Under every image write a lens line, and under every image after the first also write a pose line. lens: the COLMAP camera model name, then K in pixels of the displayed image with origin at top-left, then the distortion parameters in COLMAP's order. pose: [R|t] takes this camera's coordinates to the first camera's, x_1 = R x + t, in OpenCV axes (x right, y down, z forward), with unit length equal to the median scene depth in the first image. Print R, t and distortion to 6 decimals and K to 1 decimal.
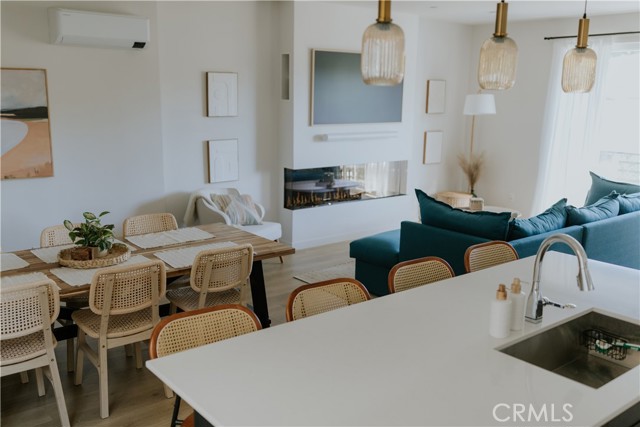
lens RADIAL K [[606.4, 0, 318.6], [0, 606.4, 215.2], [0, 0, 1]] dist [0.008042, -0.014998]
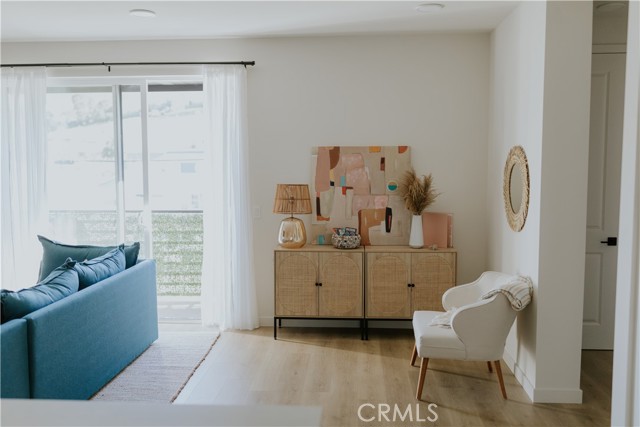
lens RADIAL K [[606.4, 0, 318.6], [0, 606.4, 215.2], [0, 0, 1]] dist [0.008042, -0.014998]
pose [[0.680529, -0.082755, 0.728033, 0.137919], [0.163737, 0.985651, -0.041015, -0.009989], [-0.714192, 0.147118, 0.684314, 0.233213]]
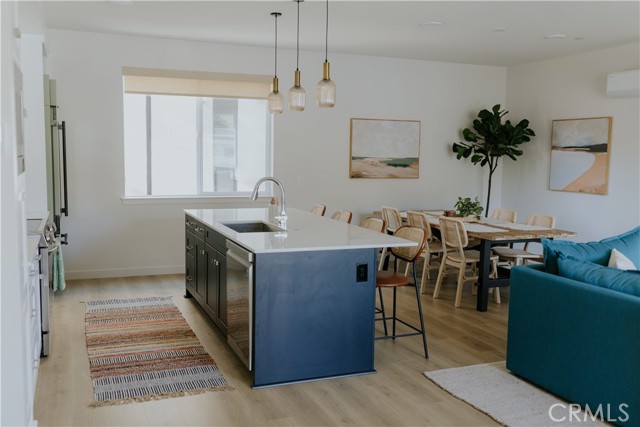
lens RADIAL K [[606.4, 0, 318.6], [0, 606.4, 215.2], [0, 0, 1]] dist [0.008042, -0.014998]
pose [[-0.287113, 0.079134, -0.954622, 0.838057], [-0.215435, 0.965716, 0.144849, -0.063288], [0.933356, 0.247247, -0.260222, 0.617603]]
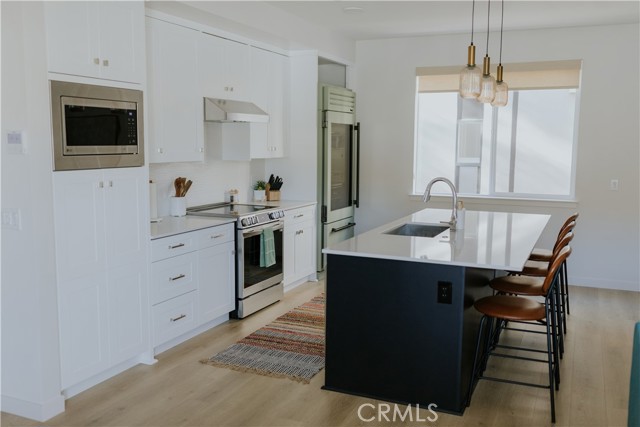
lens RADIAL K [[603.3, 0, 320.0], [0, 603.3, 213.5], [0, 0, 1]] dist [-0.014673, -0.012228]
pose [[-0.888471, 0.030416, -0.457924, 0.574461], [-0.115532, 0.950843, 0.287313, -0.127749], [0.444153, 0.308175, -0.841283, 0.877682]]
